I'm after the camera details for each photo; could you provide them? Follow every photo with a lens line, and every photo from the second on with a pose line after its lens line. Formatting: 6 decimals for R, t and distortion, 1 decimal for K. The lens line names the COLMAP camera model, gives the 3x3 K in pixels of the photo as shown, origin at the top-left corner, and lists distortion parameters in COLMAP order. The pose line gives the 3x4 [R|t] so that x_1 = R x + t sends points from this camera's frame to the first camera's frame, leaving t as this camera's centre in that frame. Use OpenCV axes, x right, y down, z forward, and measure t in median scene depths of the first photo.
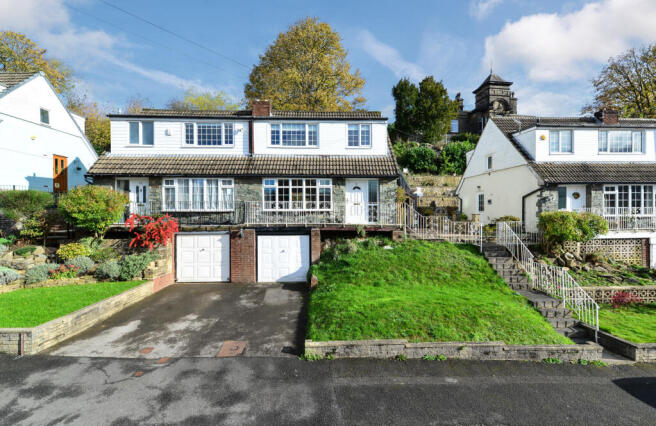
lens RADIAL K [[282.7, 0, 331.2], [0, 282.7, 213.1], [0, 0, 1]] dist [0.010032, -0.002749]
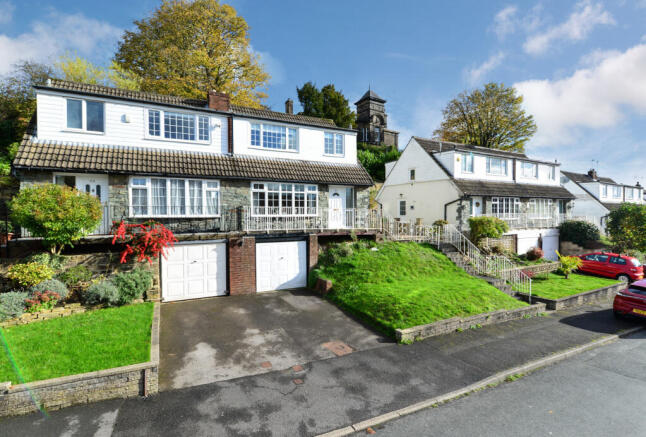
lens RADIAL K [[307.8, 0, 309.7], [0, 307.8, 218.8], [0, 0, 1]] dist [-0.010781, 0.000242]
pose [[0.911331, -0.006131, 0.411628, -0.517460], [0.000268, 0.999898, 0.014300, -0.015624], [-0.411674, -0.012921, 0.911240, -0.003195]]
